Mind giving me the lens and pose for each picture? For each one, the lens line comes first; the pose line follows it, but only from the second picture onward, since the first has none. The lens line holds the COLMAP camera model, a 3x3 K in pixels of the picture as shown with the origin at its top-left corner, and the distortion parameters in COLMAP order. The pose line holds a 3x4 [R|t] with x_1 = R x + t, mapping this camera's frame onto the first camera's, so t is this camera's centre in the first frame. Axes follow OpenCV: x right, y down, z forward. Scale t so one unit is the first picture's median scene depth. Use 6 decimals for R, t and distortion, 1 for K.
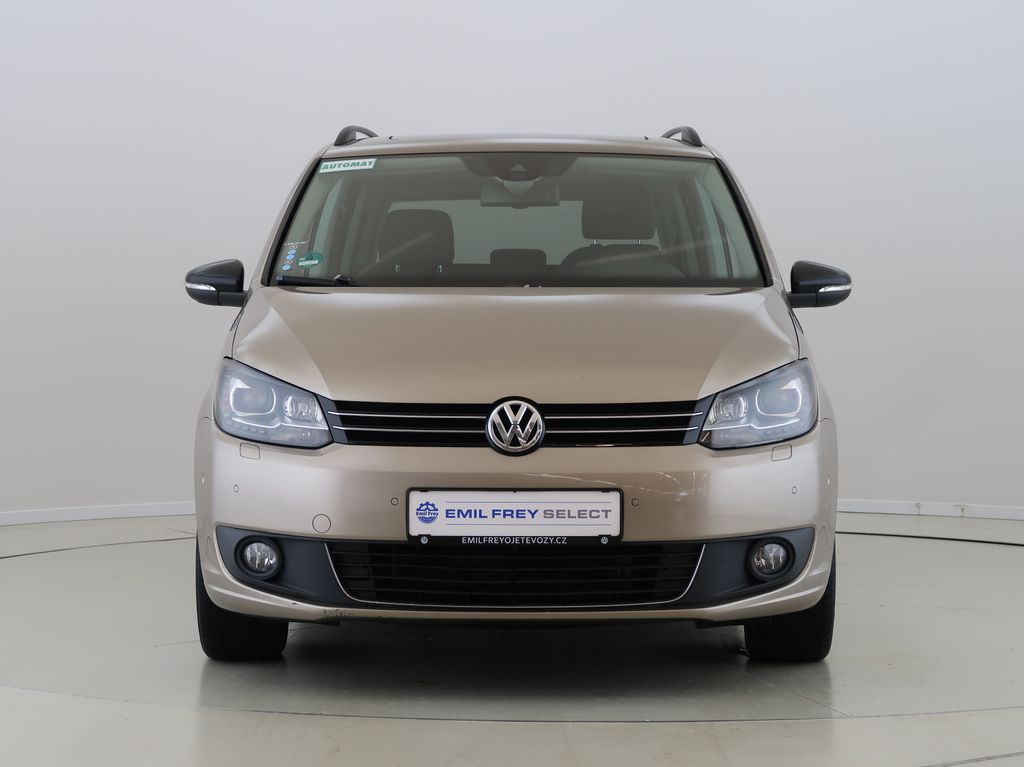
lens RADIAL K [[1196.7, 0, 512.0], [0, 1196.7, 383.5], [0, 0, 1]] dist [-0.083138, -0.010668]
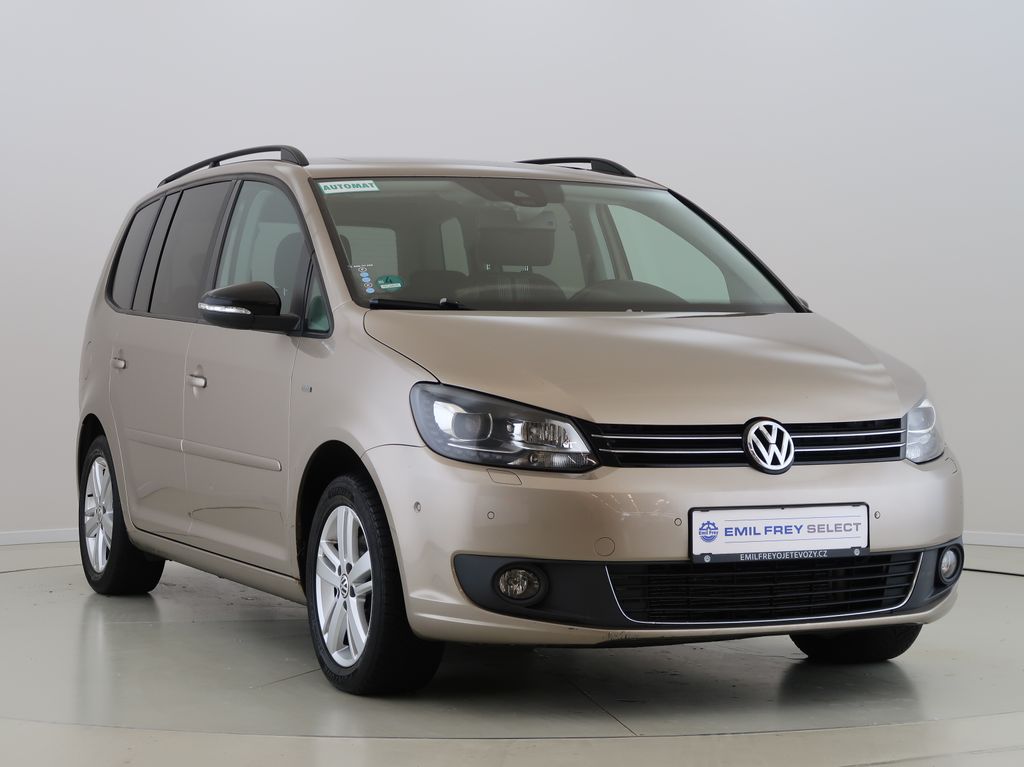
lens RADIAL K [[1196.7, 0, 512.0], [0, 1196.7, 383.5], [0, 0, 1]] dist [-0.083138, -0.010668]
pose [[0.980662, -0.008572, 0.195519, -0.423940], [0.012561, 0.999737, -0.019173, -0.001147], [-0.195303, 0.021259, 0.980512, 0.029925]]
